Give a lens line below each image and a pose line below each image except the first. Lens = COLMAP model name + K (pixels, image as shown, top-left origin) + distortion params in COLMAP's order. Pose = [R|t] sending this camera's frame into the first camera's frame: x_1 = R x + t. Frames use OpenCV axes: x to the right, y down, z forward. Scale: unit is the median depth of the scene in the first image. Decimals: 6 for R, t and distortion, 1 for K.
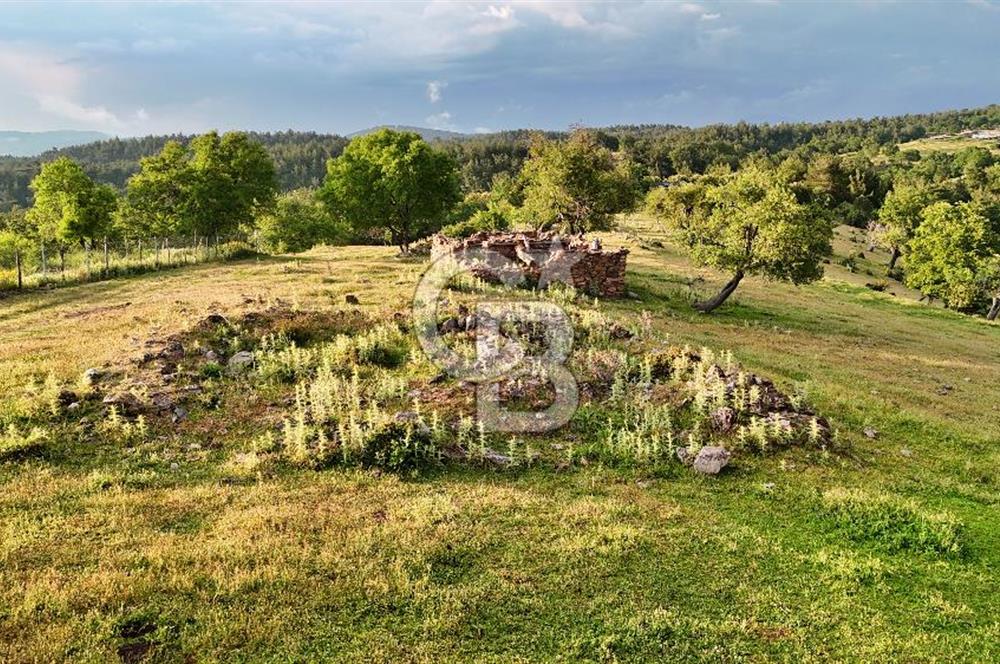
lens RADIAL K [[862.0, 0, 509.3], [0, 862.0, 338.1], [0, 0, 1]] dist [0.073561, -0.059310]
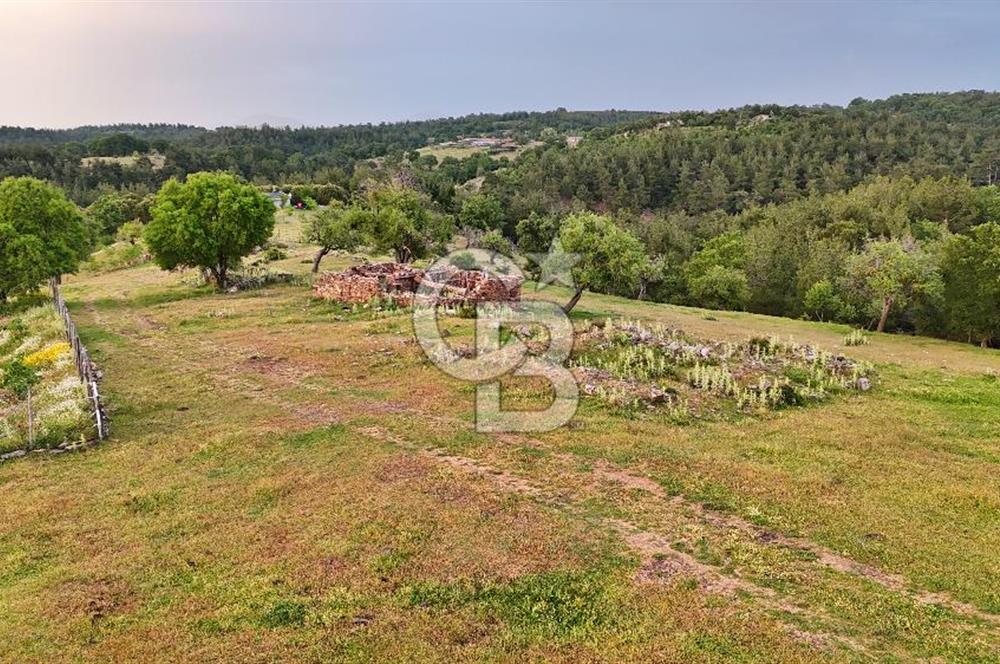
lens RADIAL K [[862.0, 0, 498.9], [0, 862.0, 327.0], [0, 0, 1]] dist [0.073561, -0.059310]
pose [[0.862211, -0.106363, 0.495258, -0.039685], [0.112090, 0.993531, 0.018231, -0.003601], [-0.493993, 0.039795, 0.868555, -0.010960]]
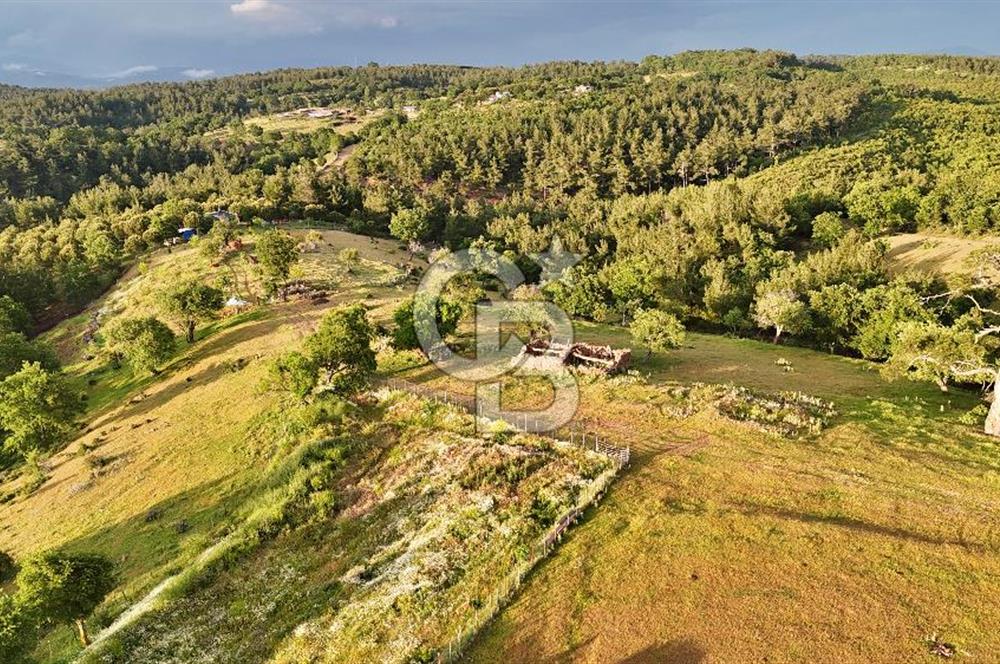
lens RADIAL K [[862.0, 0, 500.5], [0, 862.0, 336.3], [0, 0, 1]] dist [0.073561, -0.059310]
pose [[0.724045, -0.203784, 0.658962, -0.125519], [0.165351, 0.978783, 0.121007, -0.035415], [-0.669640, 0.021345, 0.742379, -0.044826]]
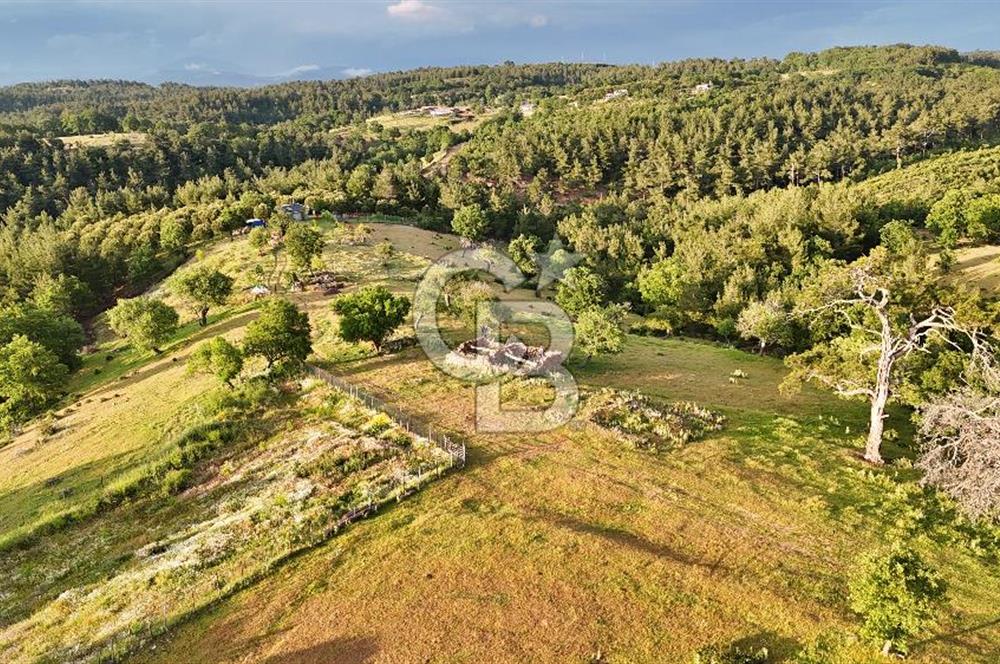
lens RADIAL K [[862.0, 0, 503.0], [0, 862.0, 333.2], [0, 0, 1]] dist [0.073561, -0.059310]
pose [[0.825622, -0.165893, 0.539284, -0.094049], [0.135156, 0.986121, 0.096429, -0.029278], [-0.547796, -0.006726, 0.836585, -0.071190]]
